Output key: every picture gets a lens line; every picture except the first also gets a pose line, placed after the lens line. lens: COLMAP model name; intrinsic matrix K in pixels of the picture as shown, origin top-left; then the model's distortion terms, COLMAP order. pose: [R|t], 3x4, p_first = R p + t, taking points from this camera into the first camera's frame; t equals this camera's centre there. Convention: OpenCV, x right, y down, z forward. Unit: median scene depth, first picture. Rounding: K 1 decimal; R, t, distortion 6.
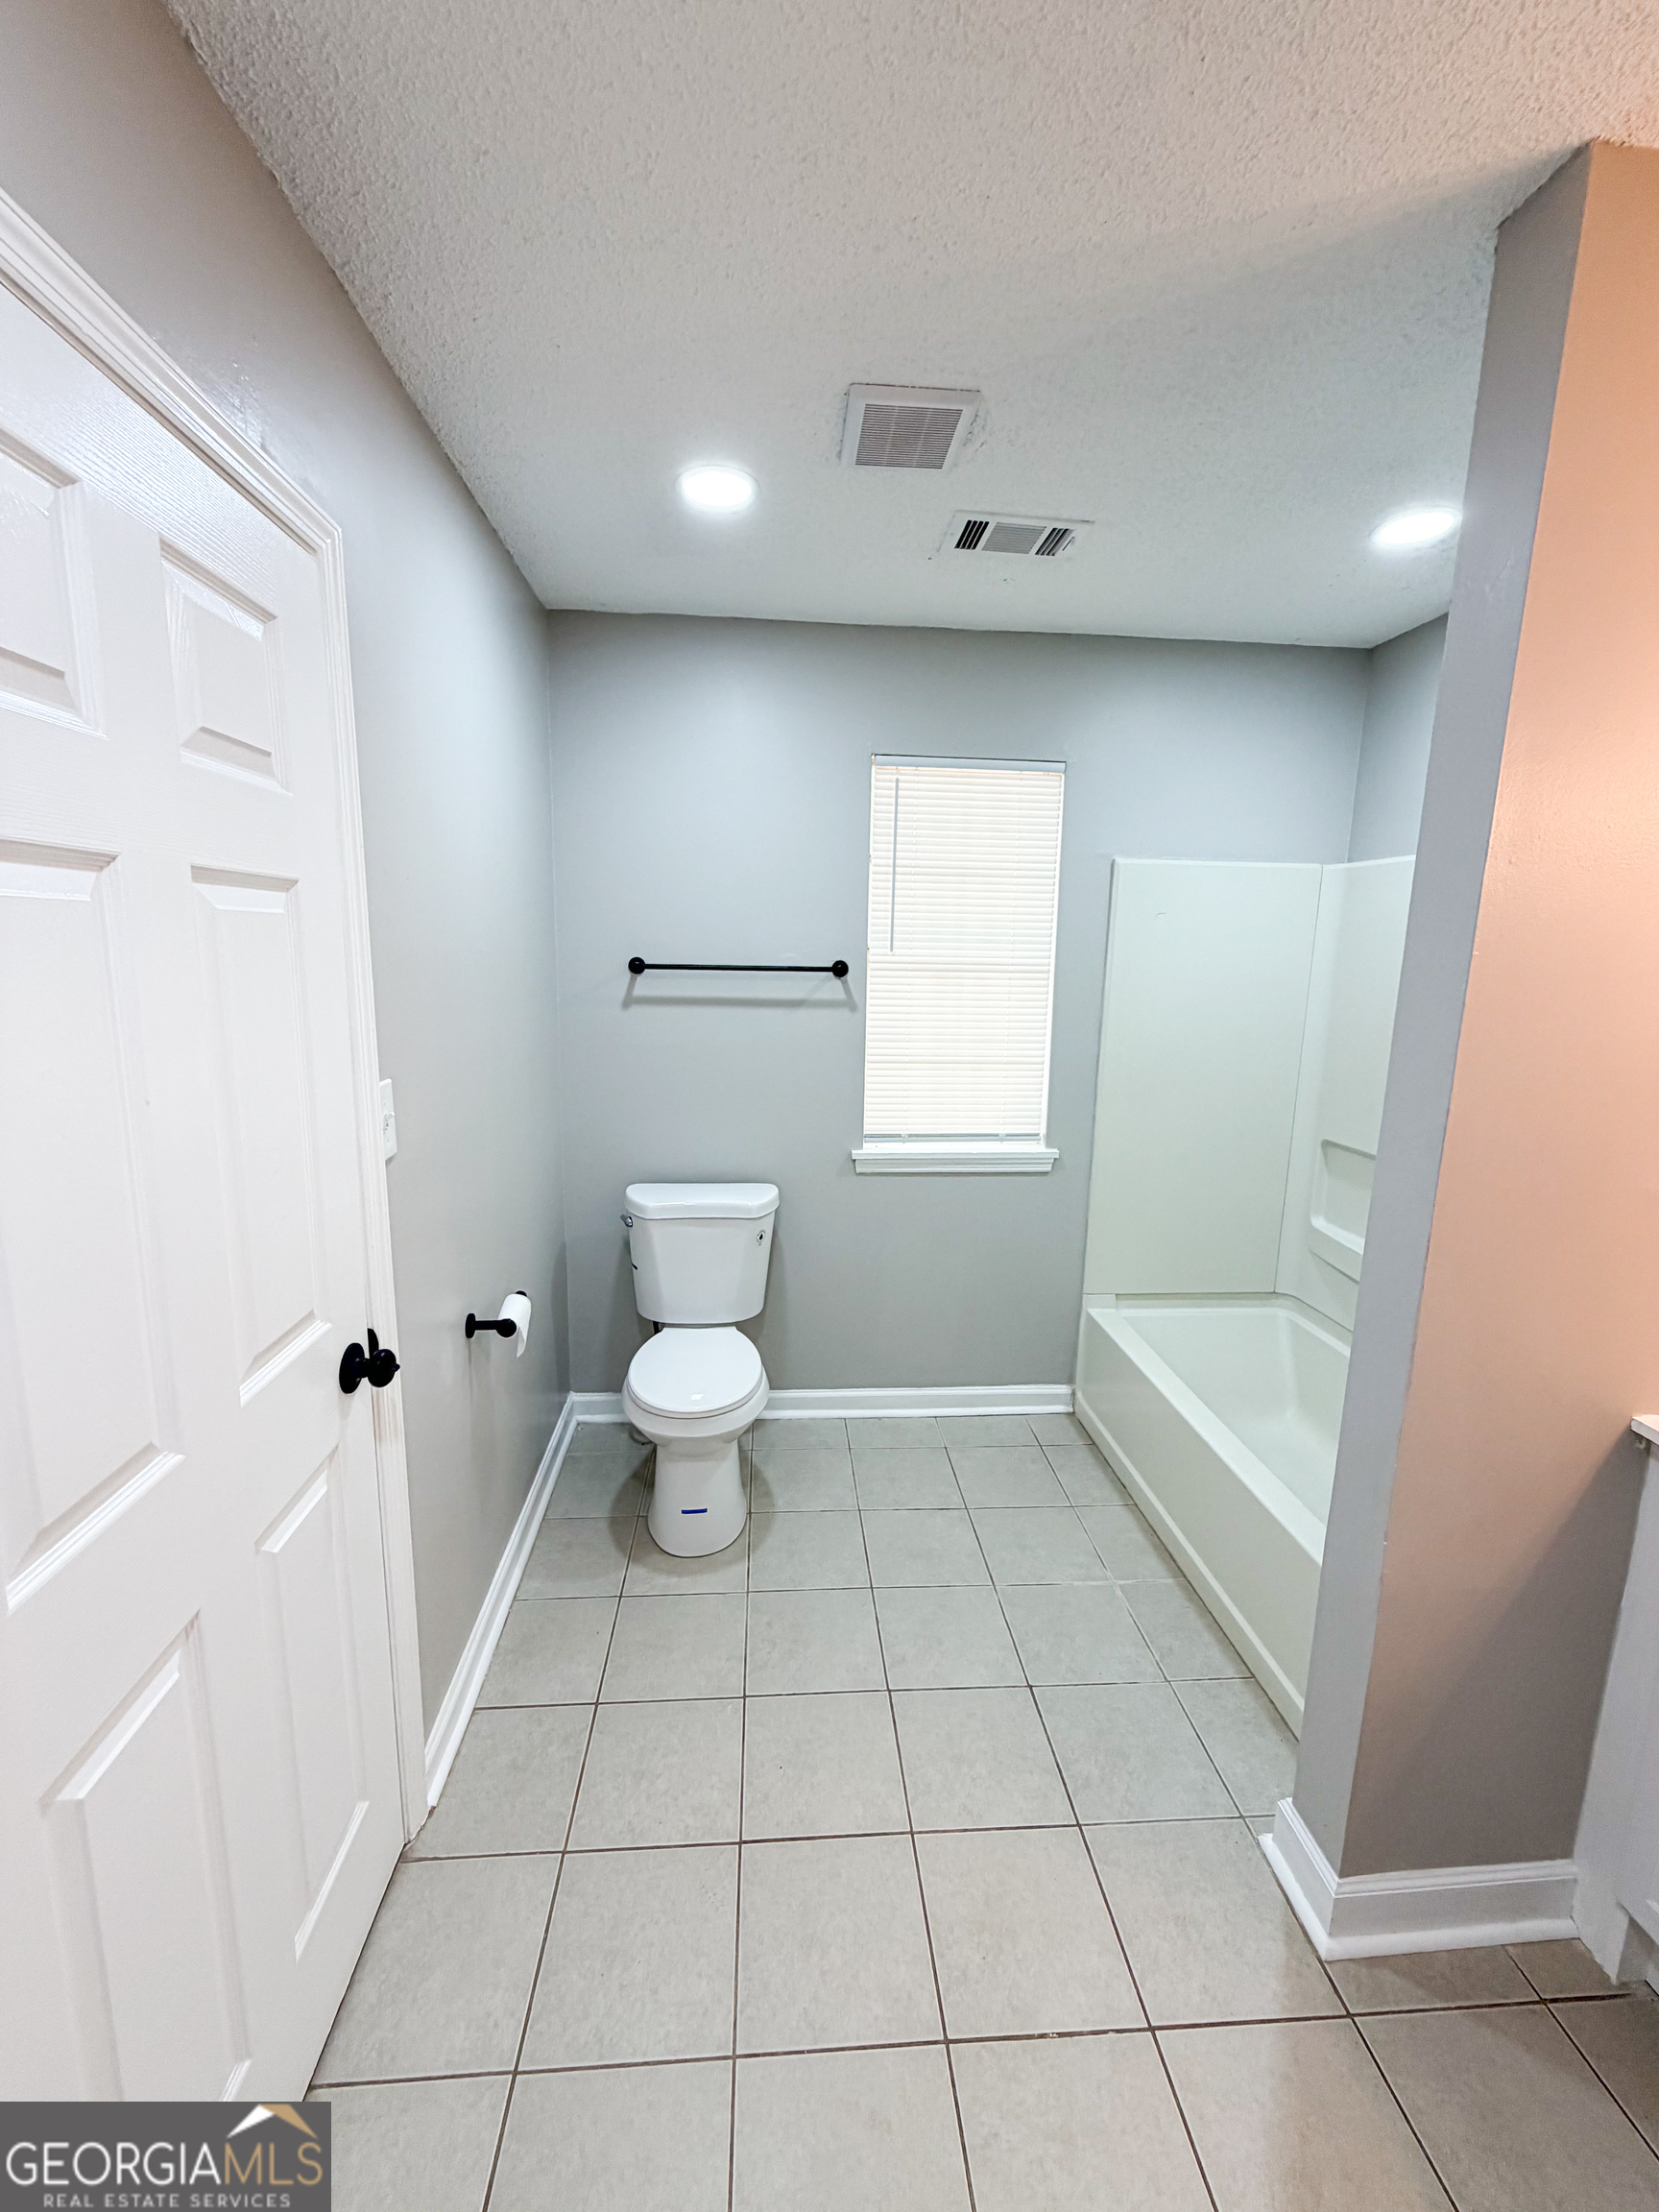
lens RADIAL K [[880.9, 0, 855.3], [0, 880.9, 1075.9], [0, 0, 1]] dist [-0.002523, -0.000109]
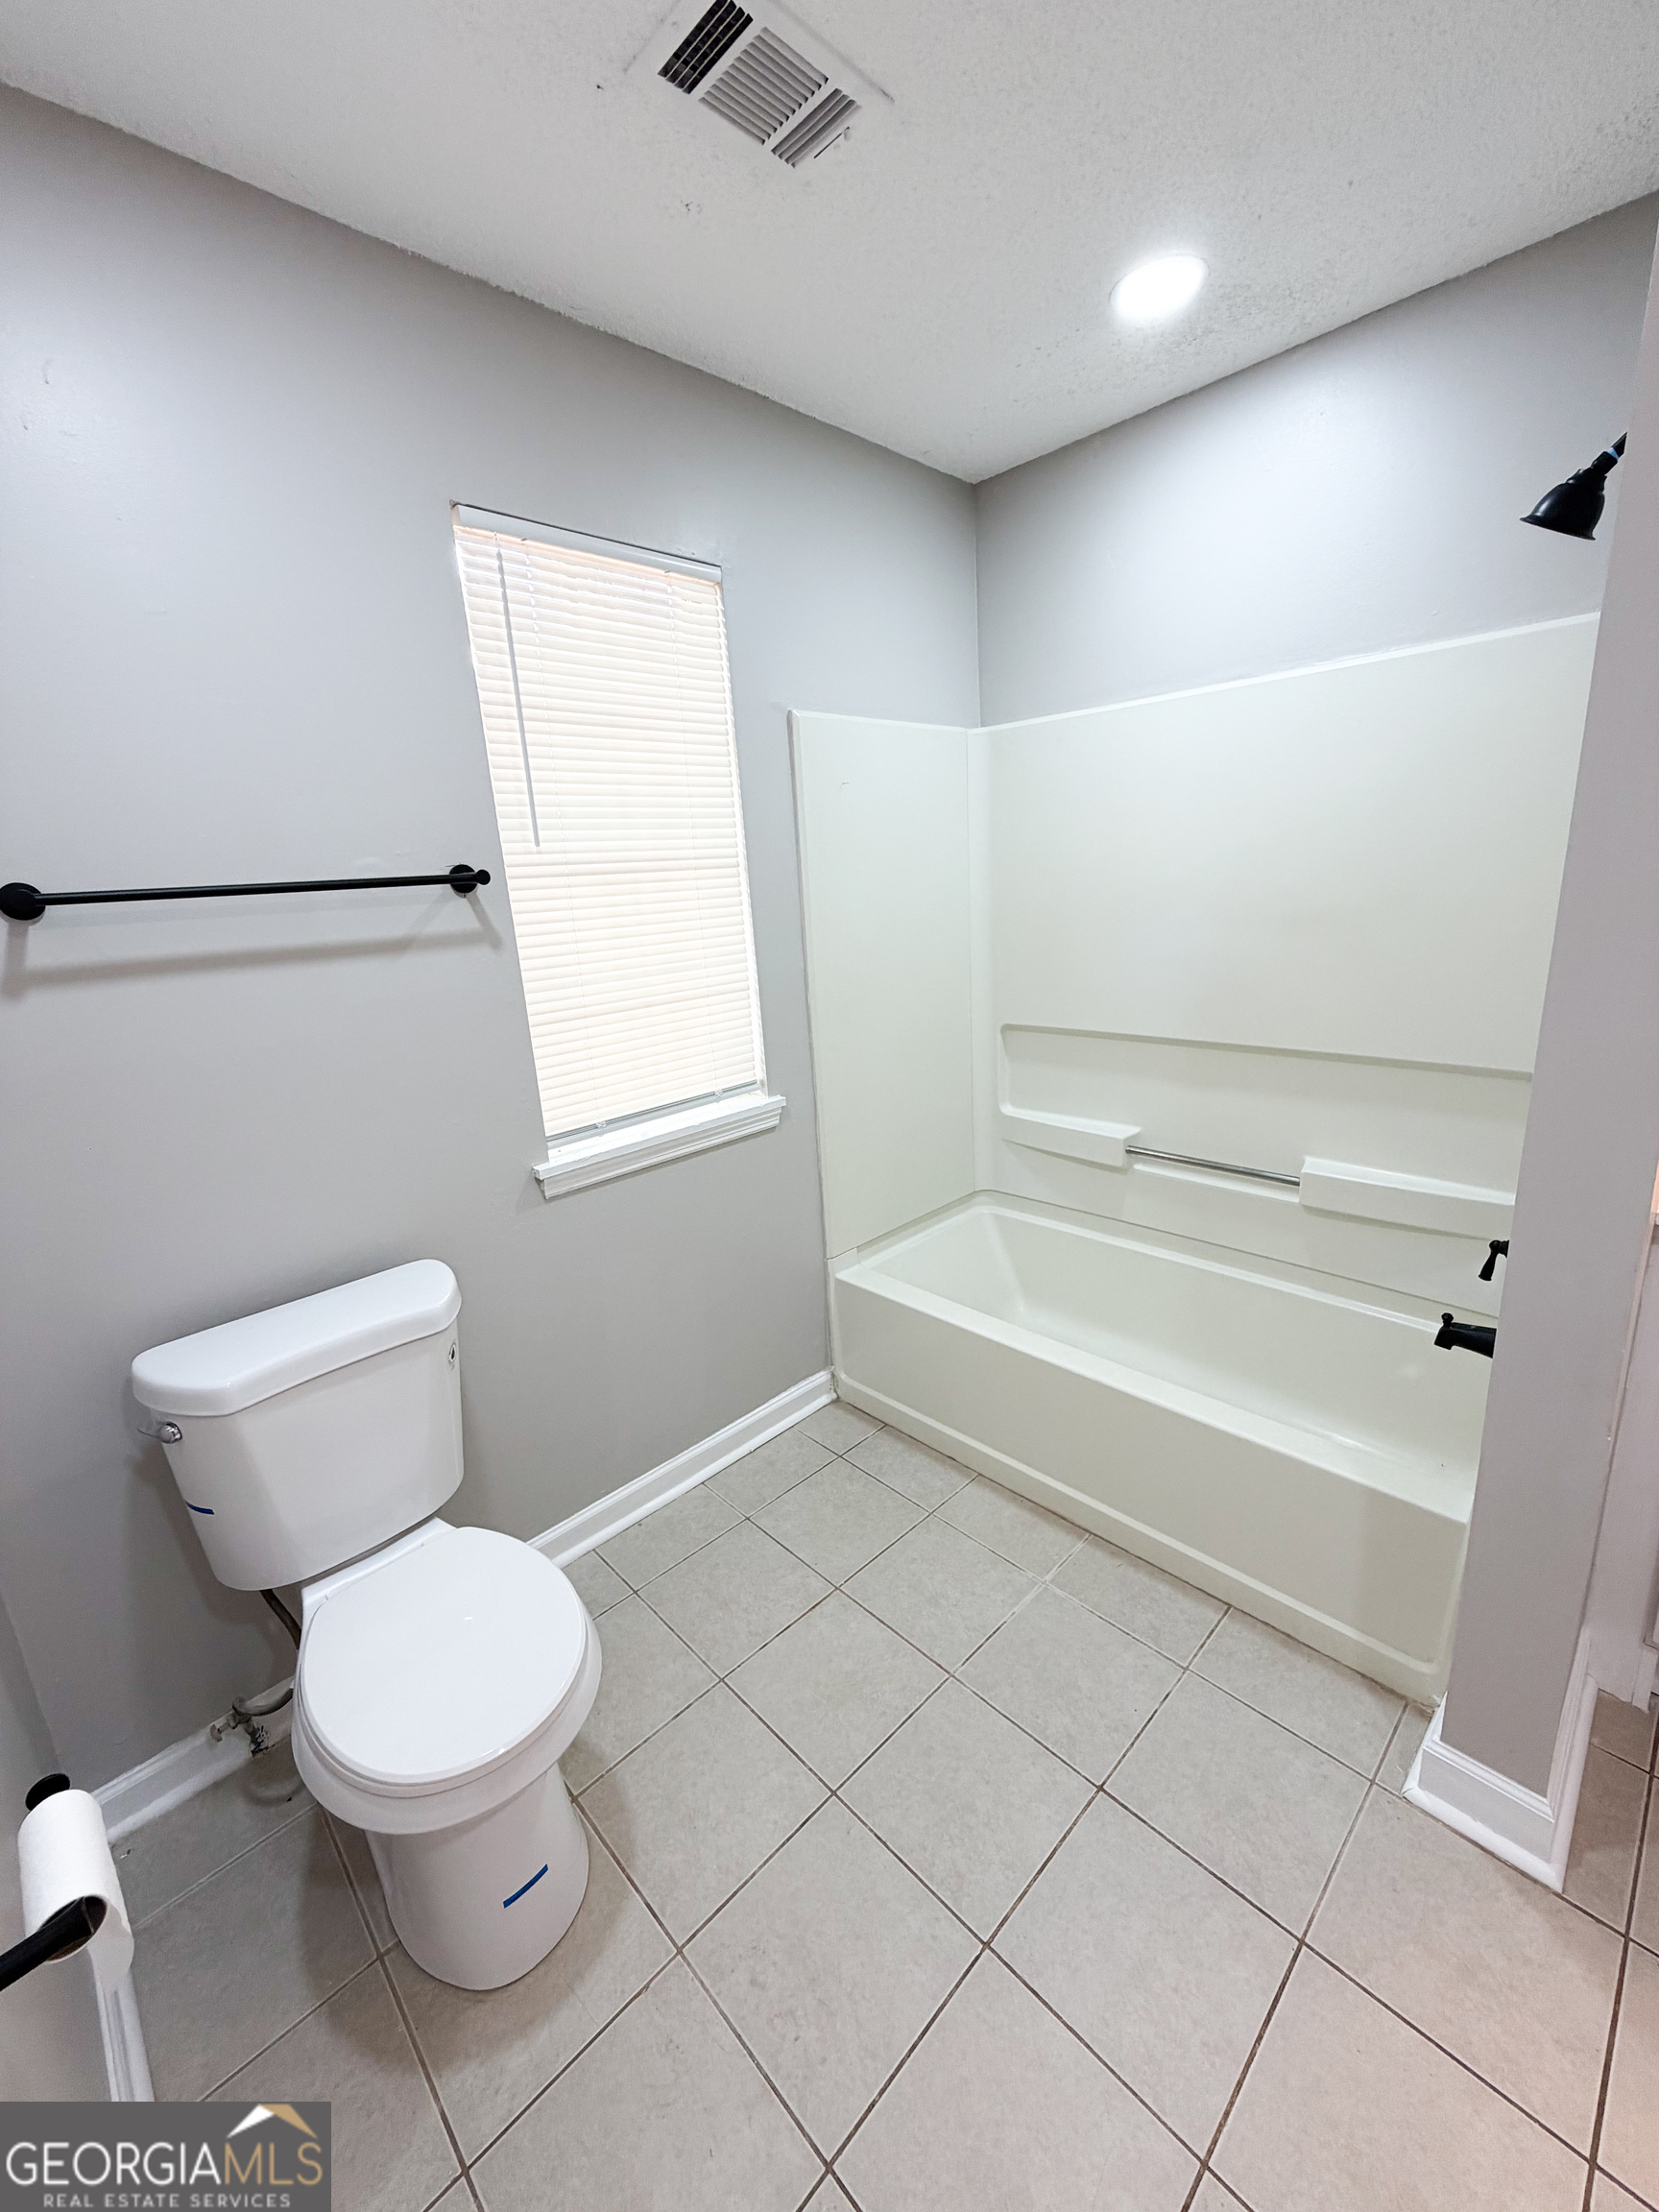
lens RADIAL K [[880.9, 0, 846.0], [0, 880.9, 1083.5], [0, 0, 1]] dist [-0.002523, -0.000109]
pose [[0.779800, -0.211850, 0.589094, -0.354988], [0.166281, 0.977292, 0.131343, -0.038359], [-0.603542, -0.004466, 0.797319, 0.660566]]
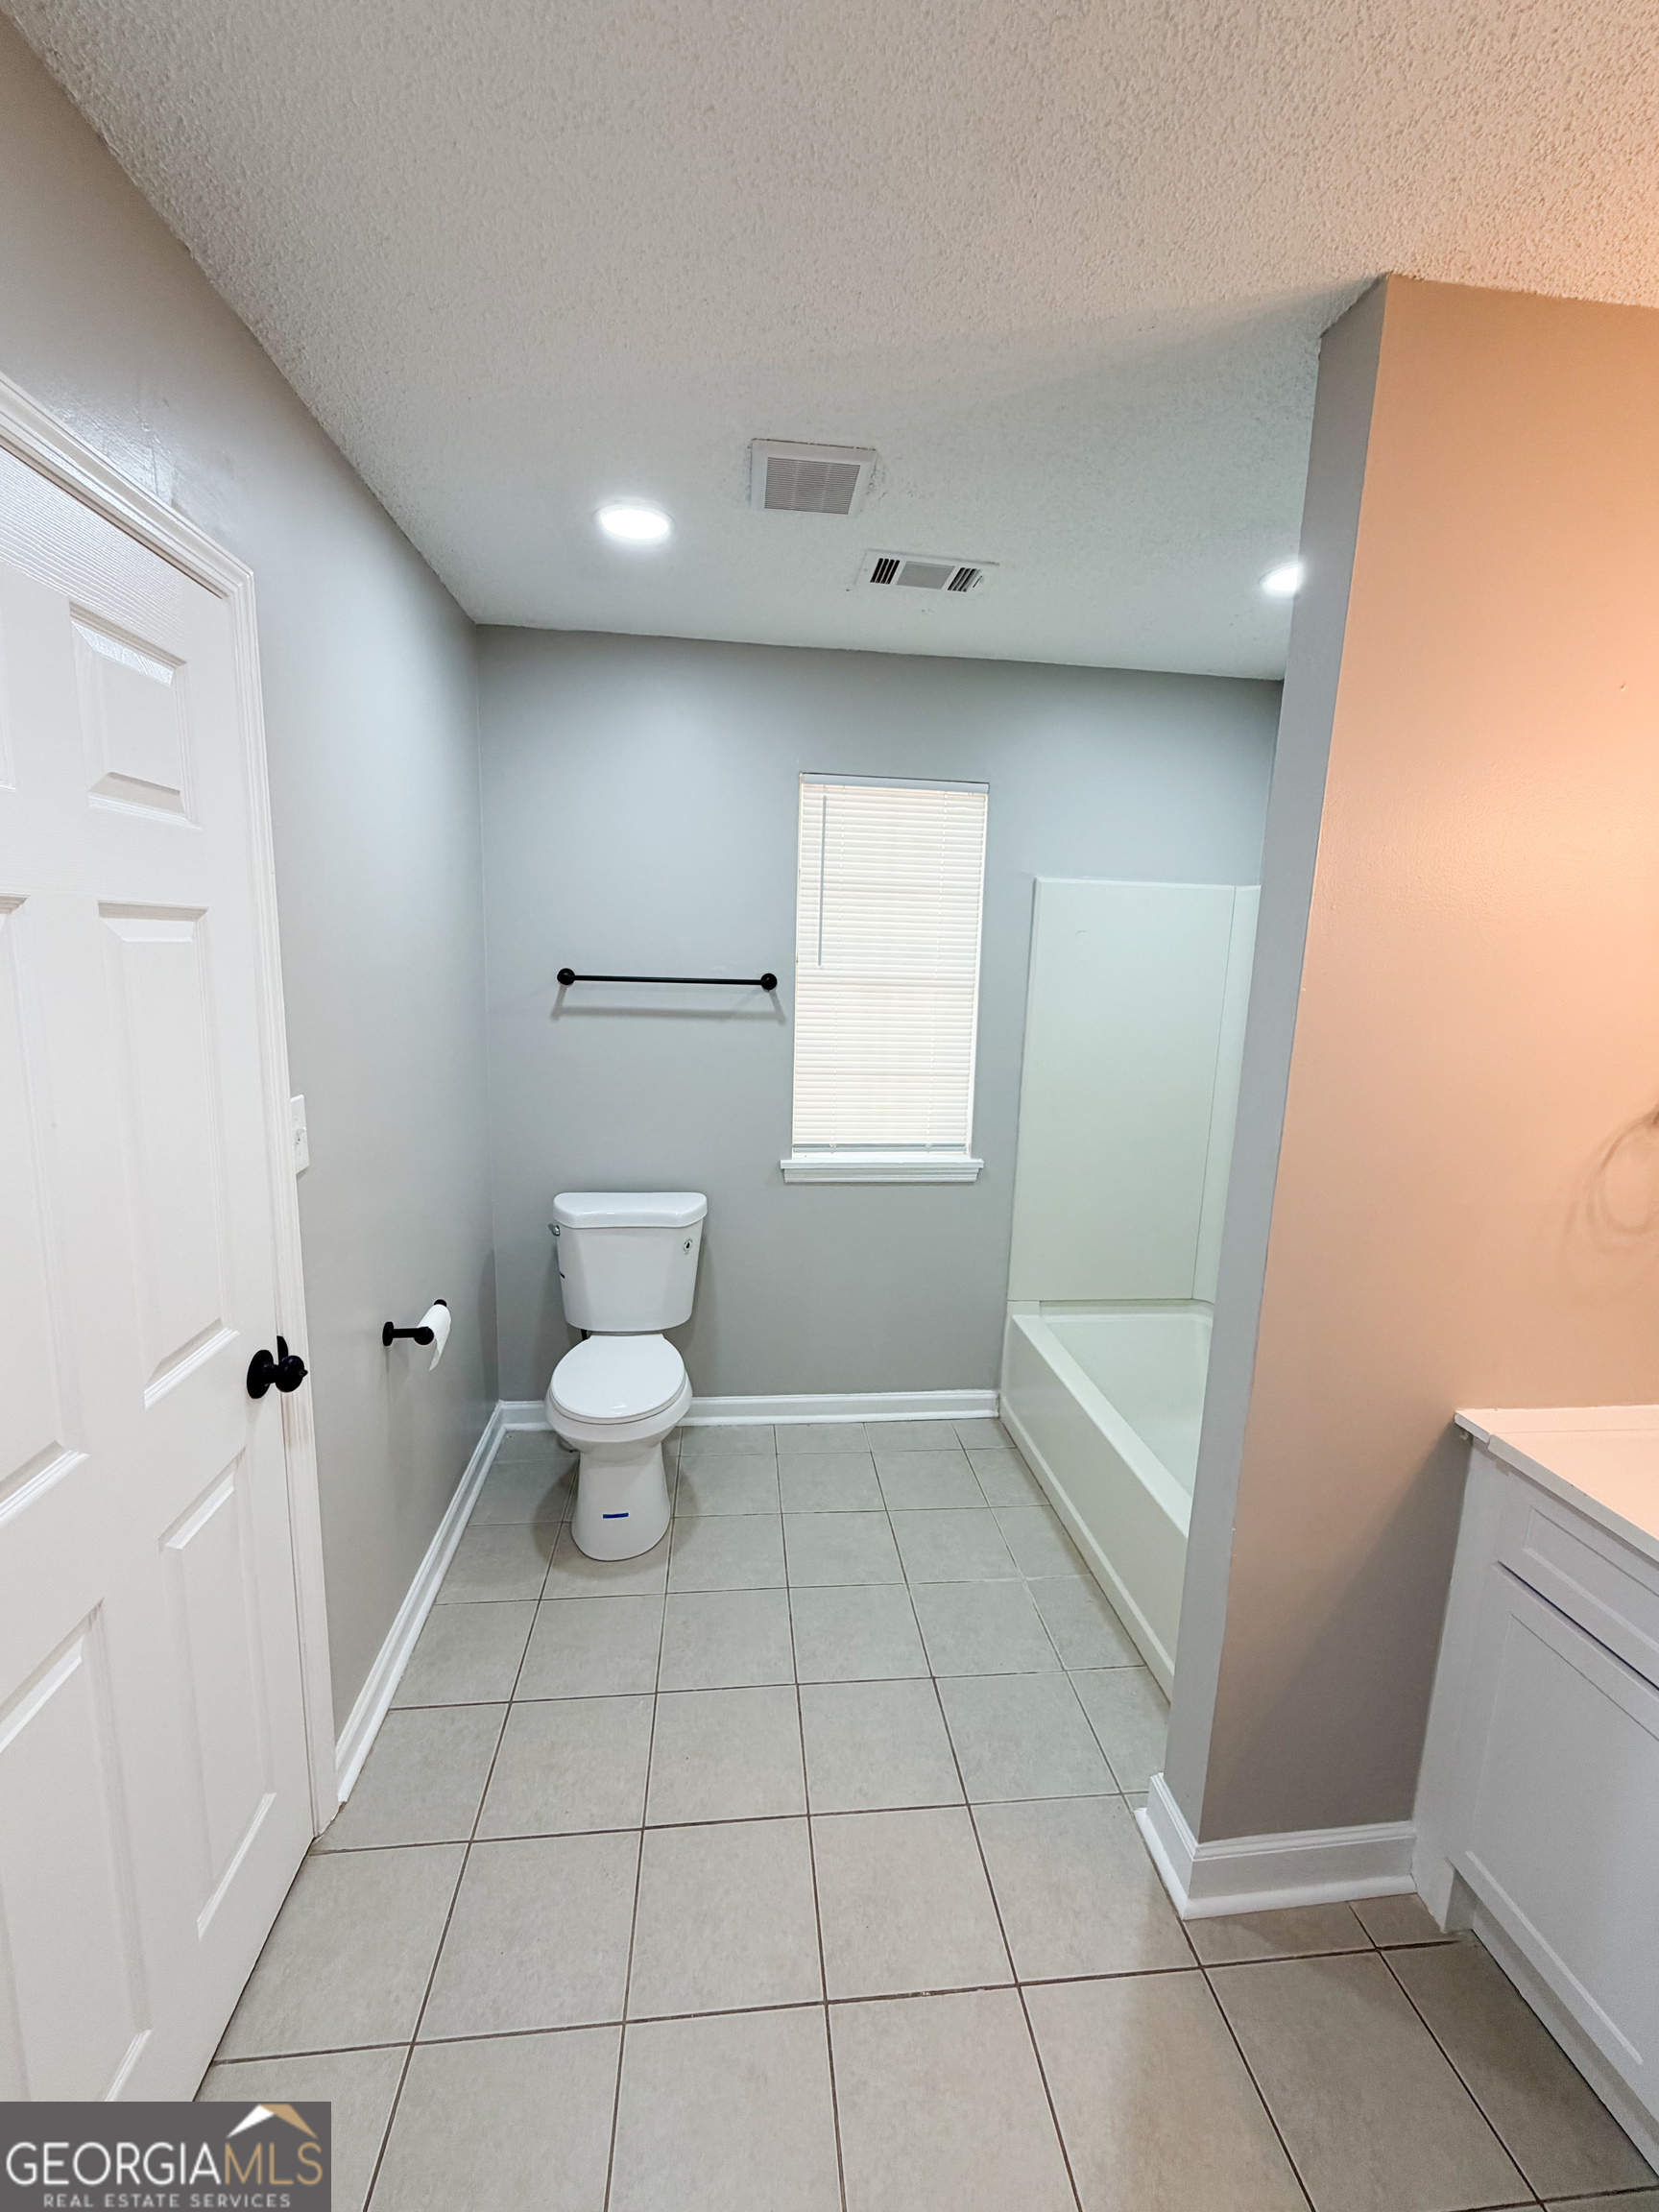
lens RADIAL K [[880.9, 0, 832.4], [0, 880.9, 1082.4], [0, 0, 1]] dist [-0.002523, -0.000109]
pose [[0.999237, 0.006263, 0.038548, 0.032203], [-0.006214, 0.999980, -0.001382, -0.008077], [-0.038556, 0.001141, 0.999256, -0.034173]]
